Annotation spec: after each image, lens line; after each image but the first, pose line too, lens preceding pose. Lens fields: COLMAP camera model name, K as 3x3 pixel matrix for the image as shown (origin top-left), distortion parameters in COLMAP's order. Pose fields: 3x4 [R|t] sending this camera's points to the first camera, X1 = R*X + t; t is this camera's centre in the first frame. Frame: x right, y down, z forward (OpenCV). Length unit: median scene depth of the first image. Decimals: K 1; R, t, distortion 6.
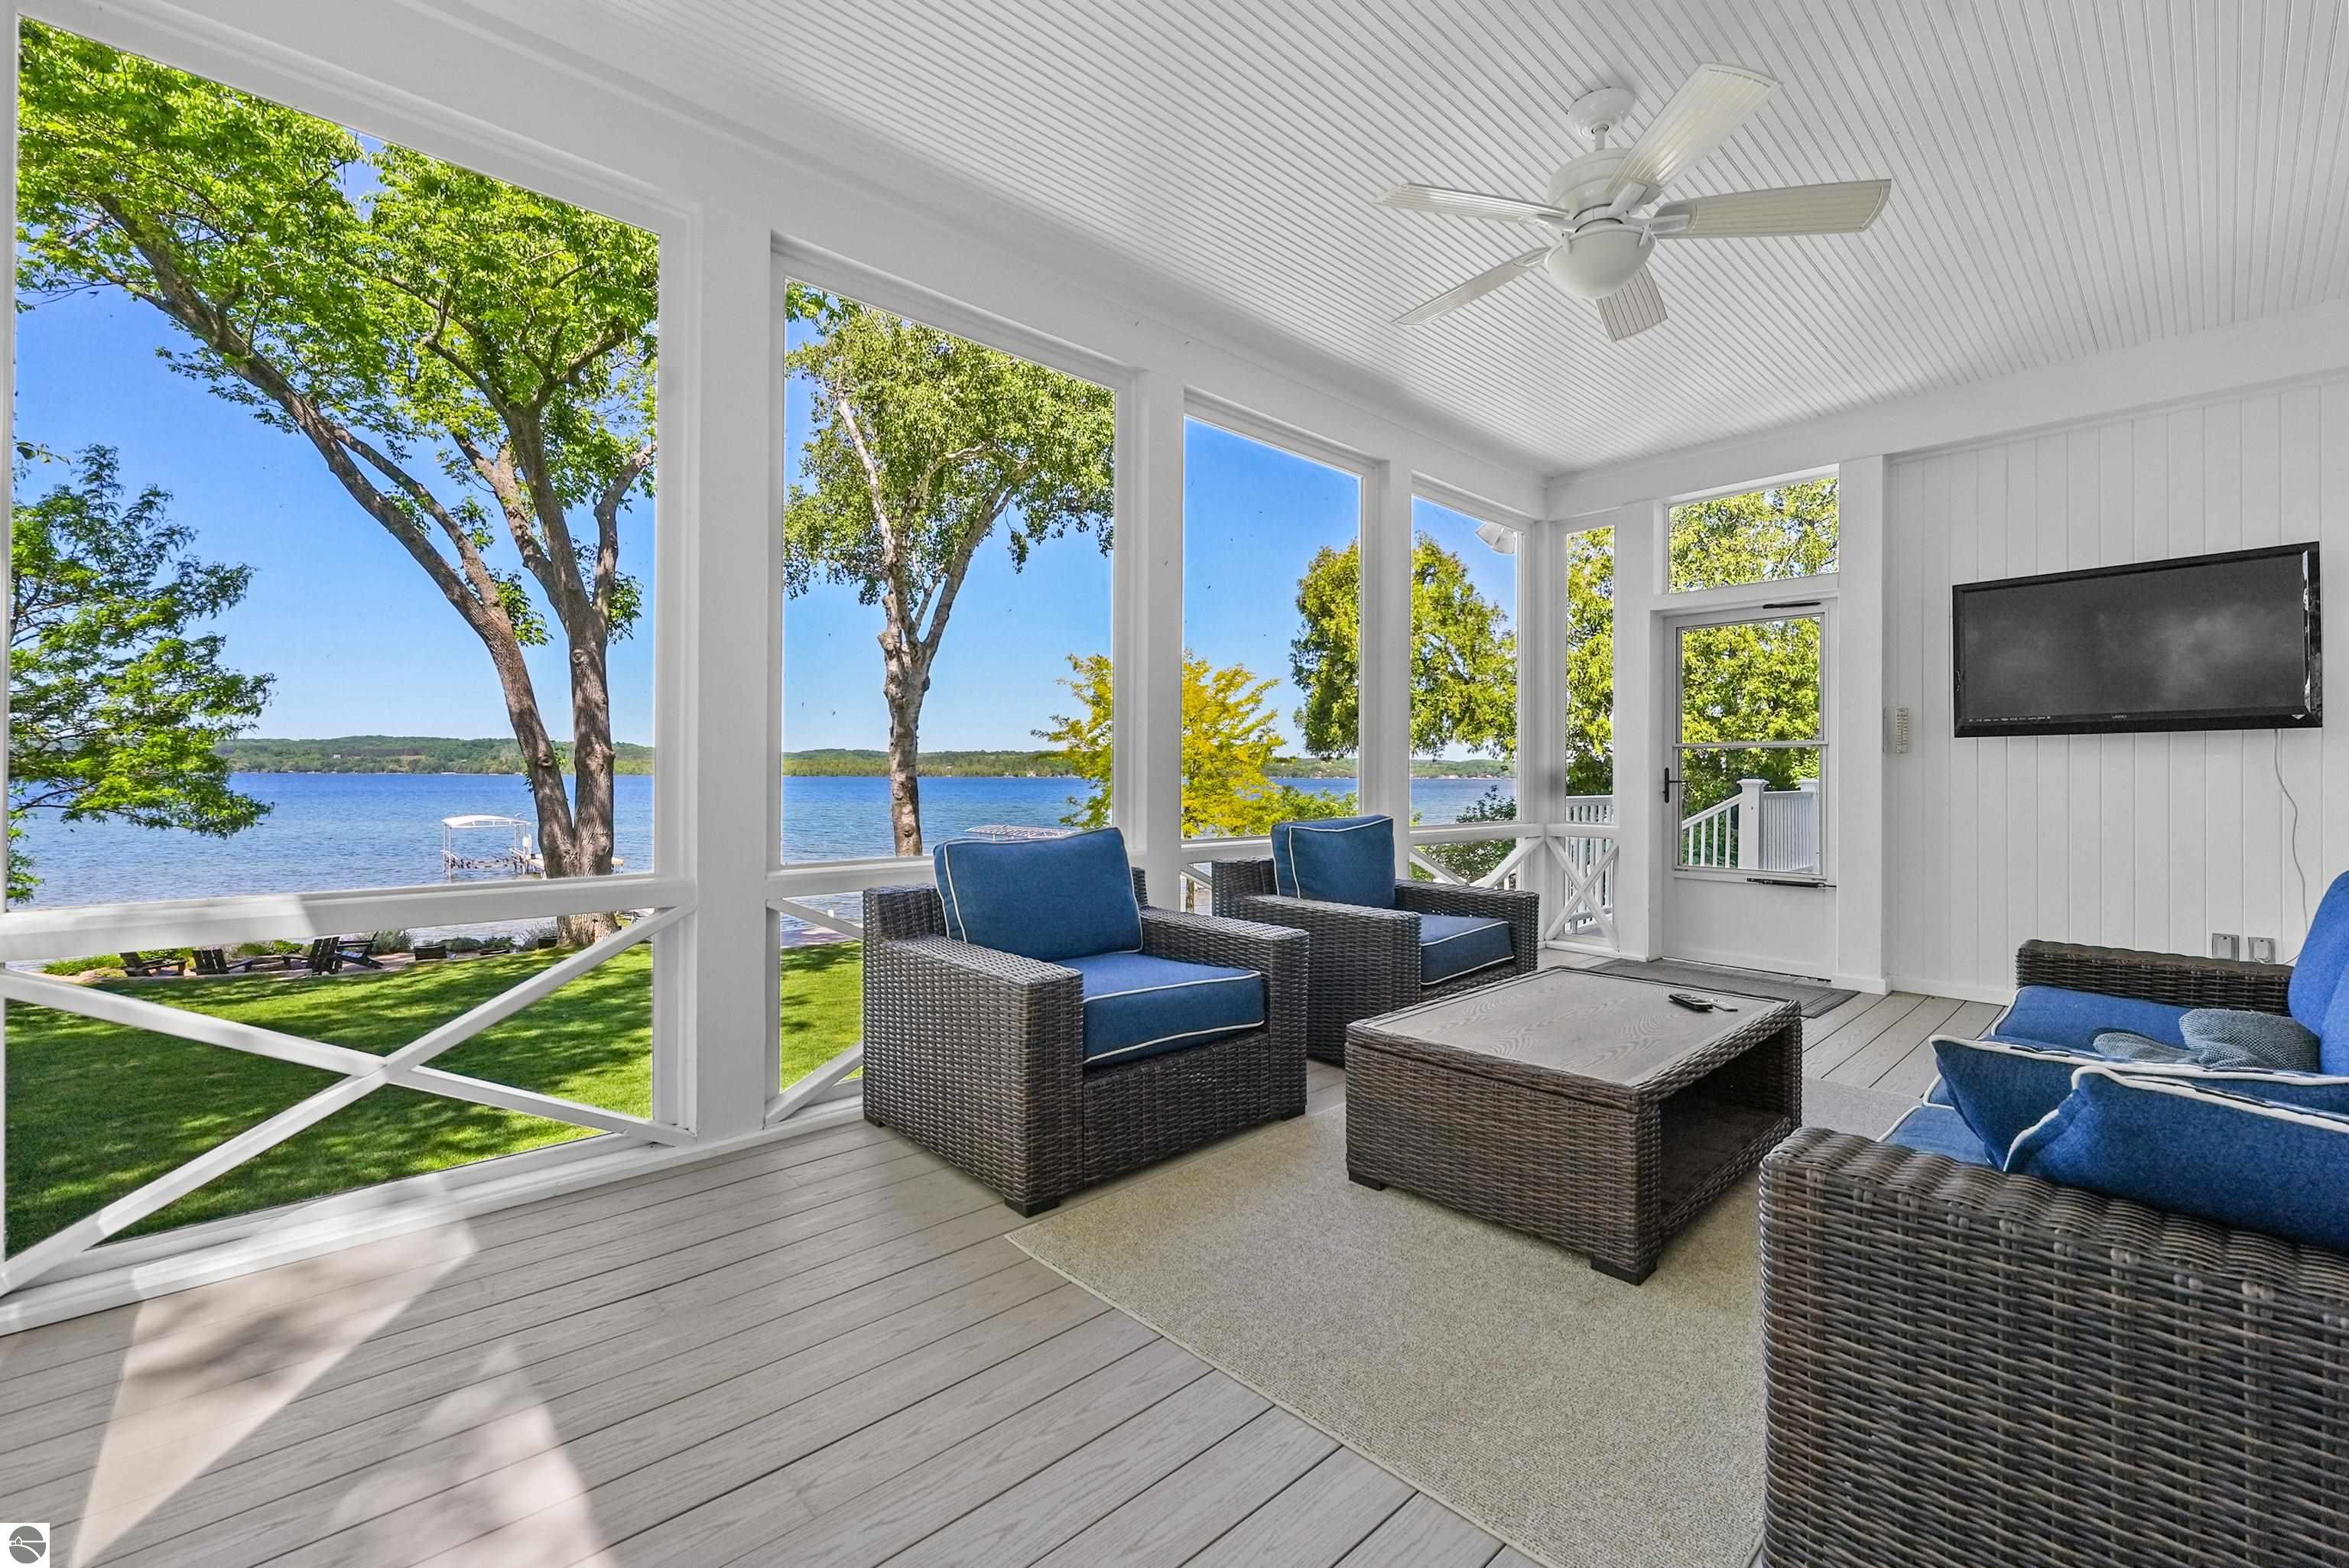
lens RADIAL K [[966.4, 0, 1176.2], [0, 966.4, 774.4], [0, 0, 1]] dist [0.001253, -0.000117]
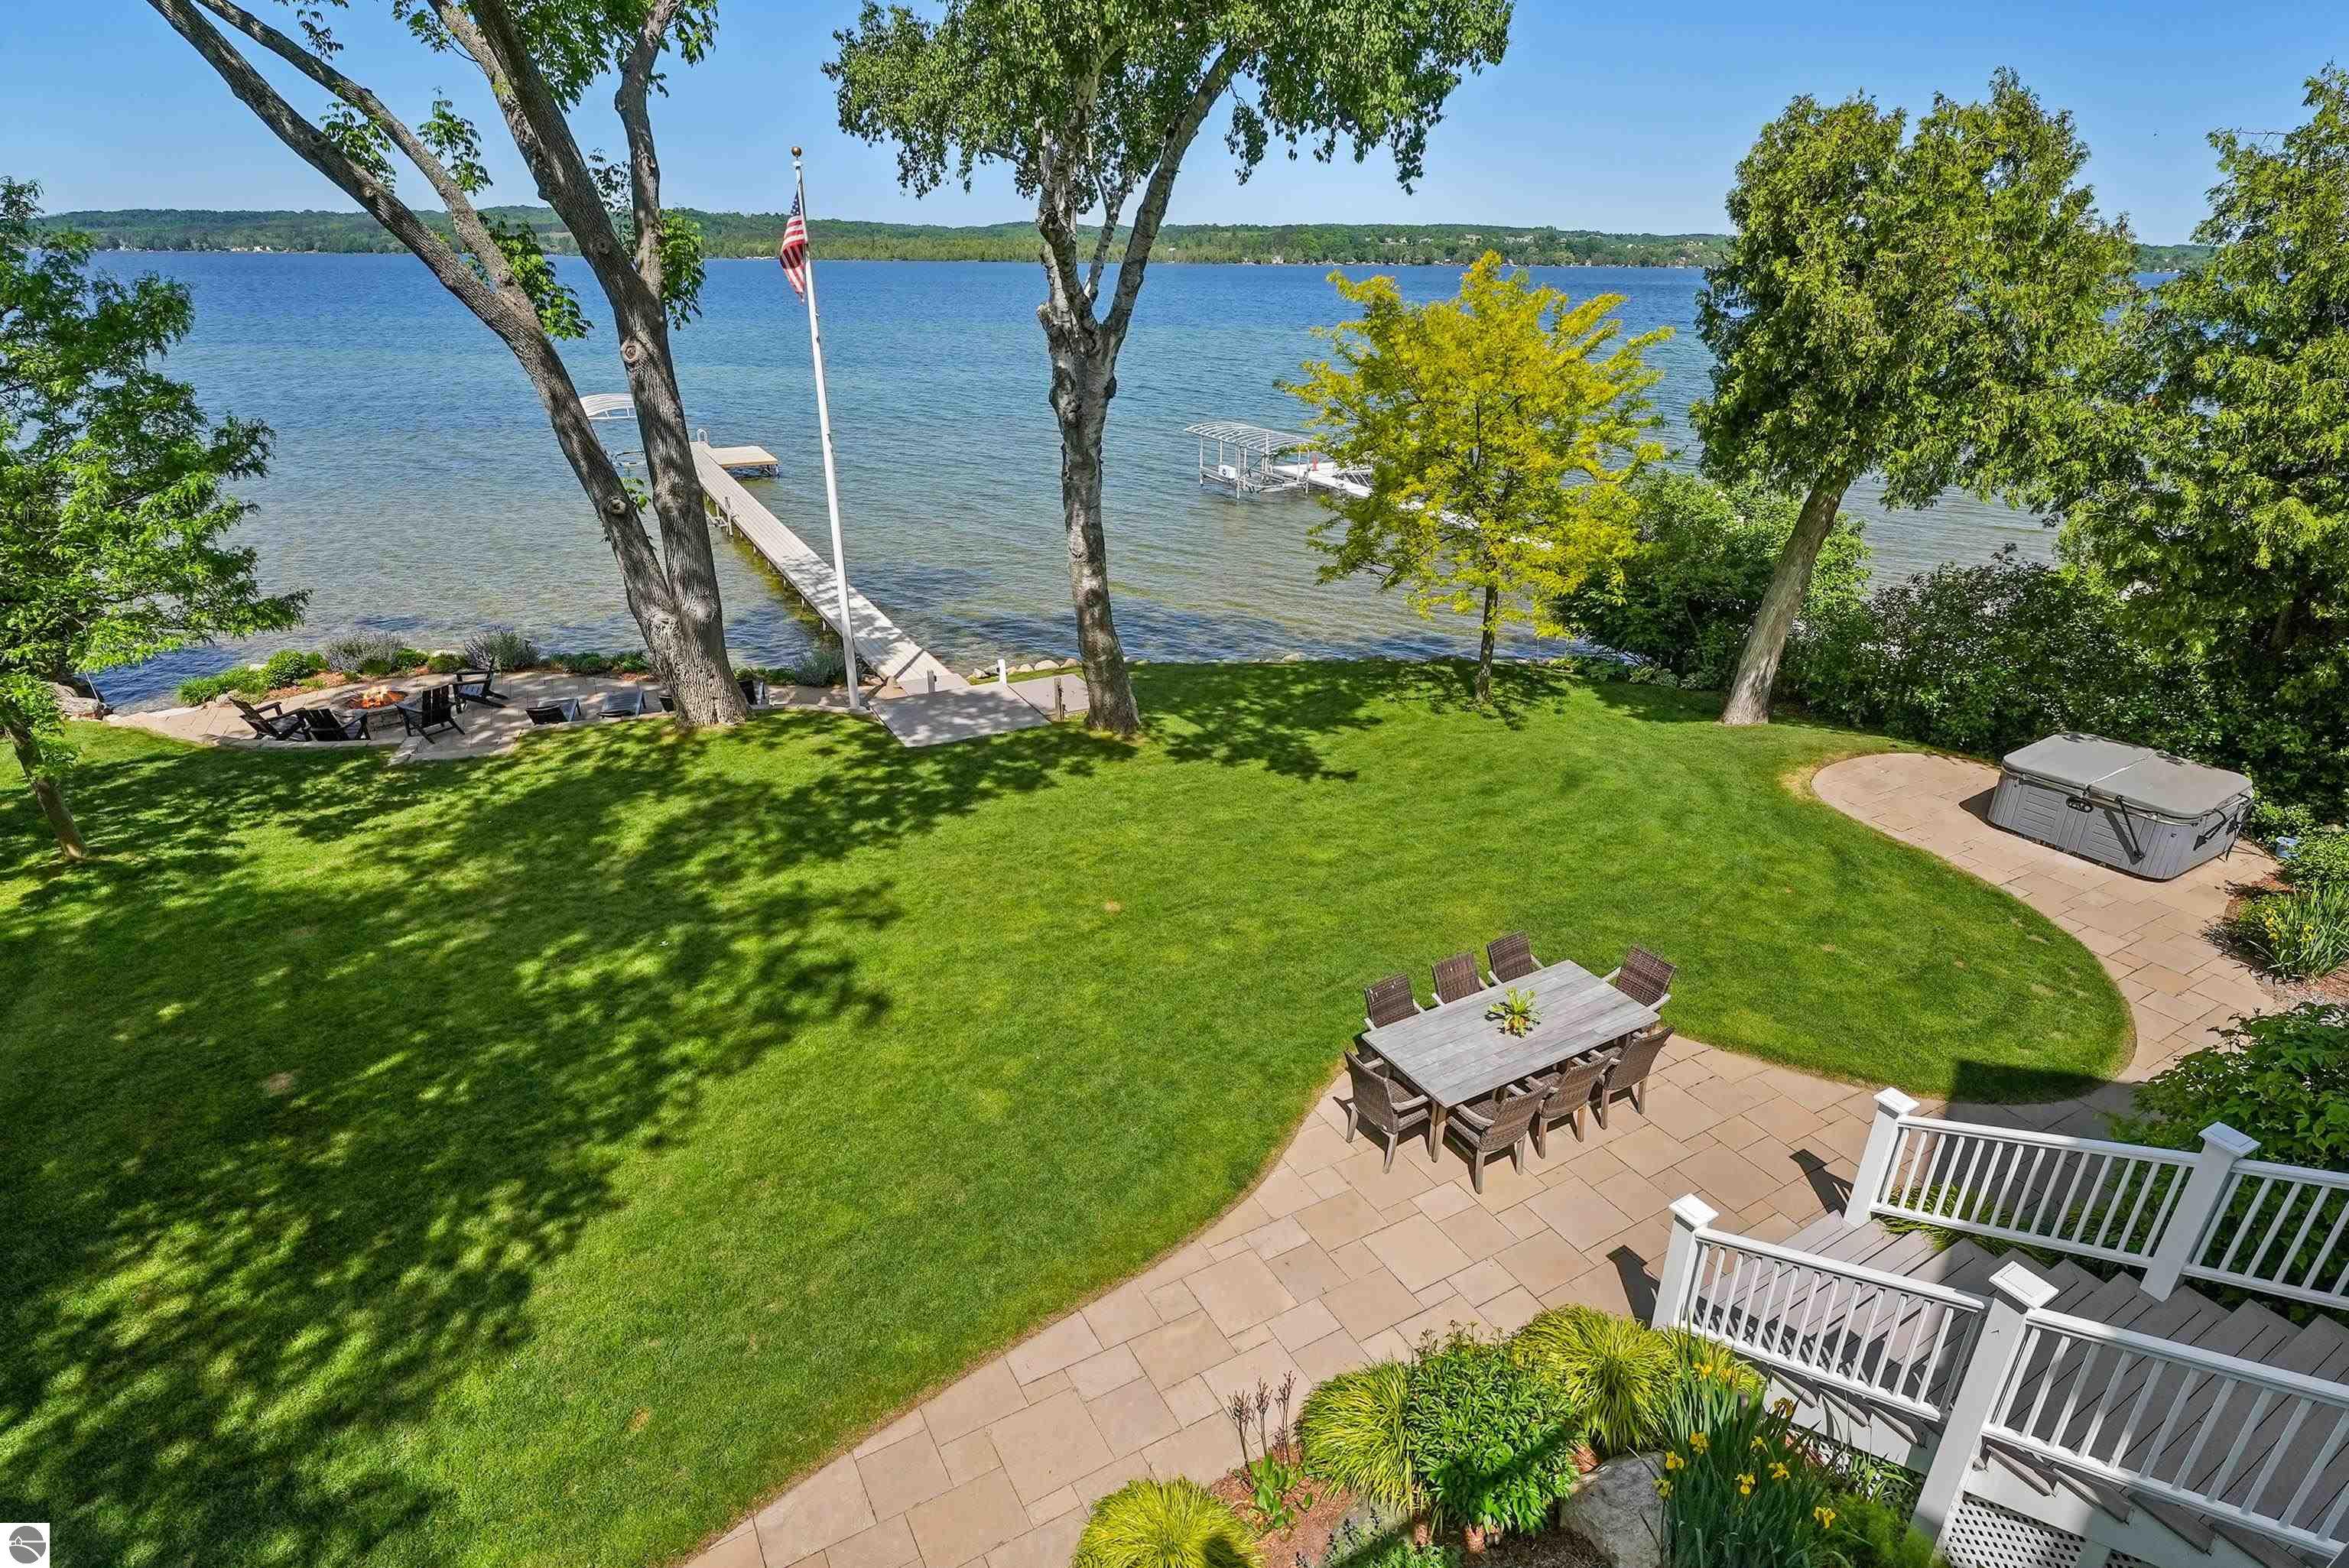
lens RADIAL K [[1175.9, 0, 1185.9], [0, 1175.9, 774.8], [0, 0, 1]] dist [0.002675, -0.003187]
pose [[0.975839, 0.088631, -0.199706, -0.023786], [0.000196, 0.913672, 0.406453, -0.168029], [0.218490, -0.396672, 0.891579, 0.181541]]
